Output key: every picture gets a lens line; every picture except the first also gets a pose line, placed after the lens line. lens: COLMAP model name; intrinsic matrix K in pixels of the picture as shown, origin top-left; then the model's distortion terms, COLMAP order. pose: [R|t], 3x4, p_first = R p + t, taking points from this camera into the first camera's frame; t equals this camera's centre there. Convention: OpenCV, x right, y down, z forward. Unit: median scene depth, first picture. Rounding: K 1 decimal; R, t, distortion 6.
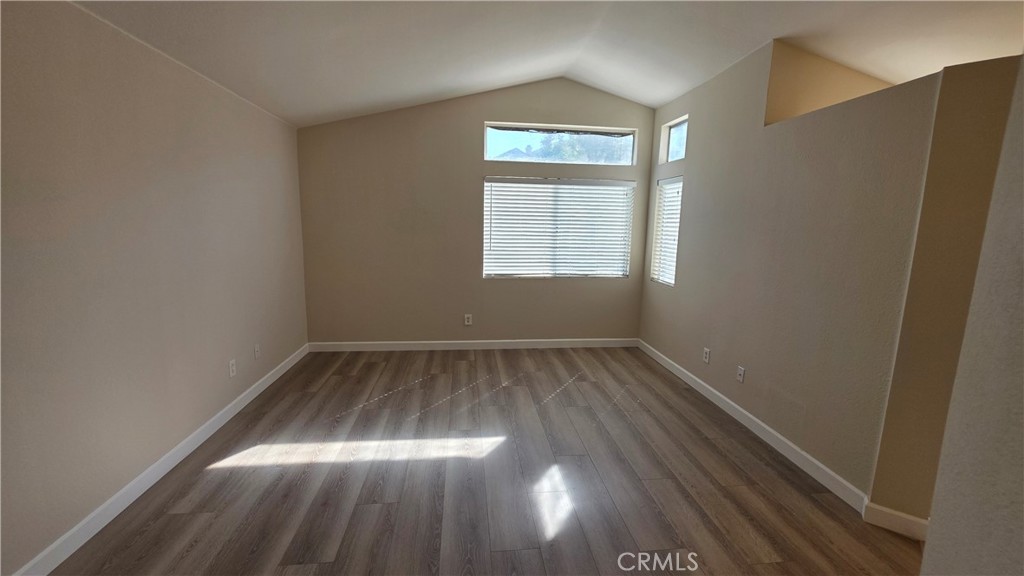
lens RADIAL K [[411.3, 0, 512.6], [0, 411.3, 282.3], [0, 0, 1]] dist [0.000839, -0.000613]
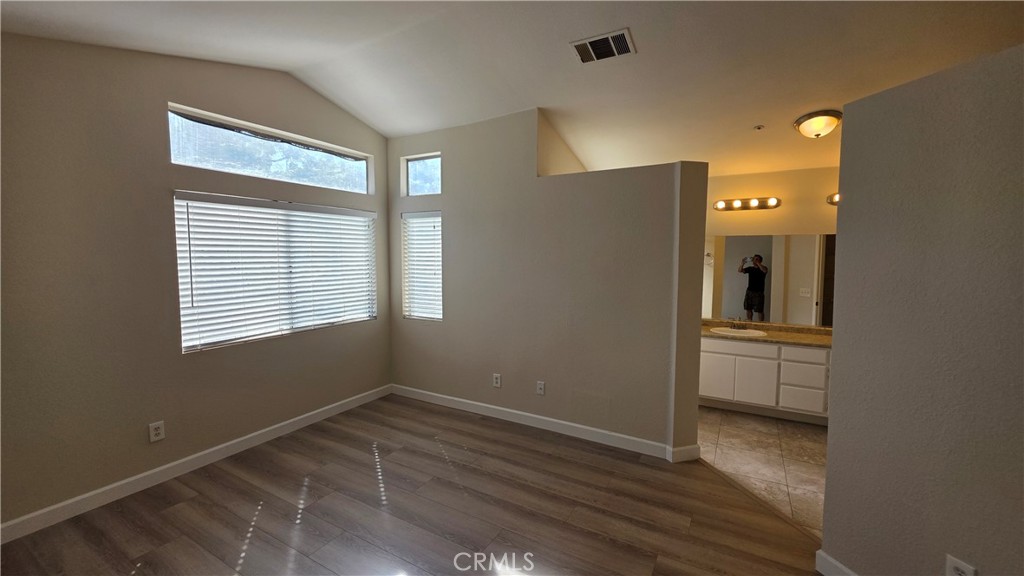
lens RADIAL K [[411.3, 0, 512.6], [0, 411.3, 282.3], [0, 0, 1]] dist [0.000839, -0.000613]
pose [[0.592036, -0.074842, 0.802429, -0.274375], [0.129673, 0.991552, -0.003192, -0.052932], [-0.795411, 0.105943, 0.596739, 0.247007]]
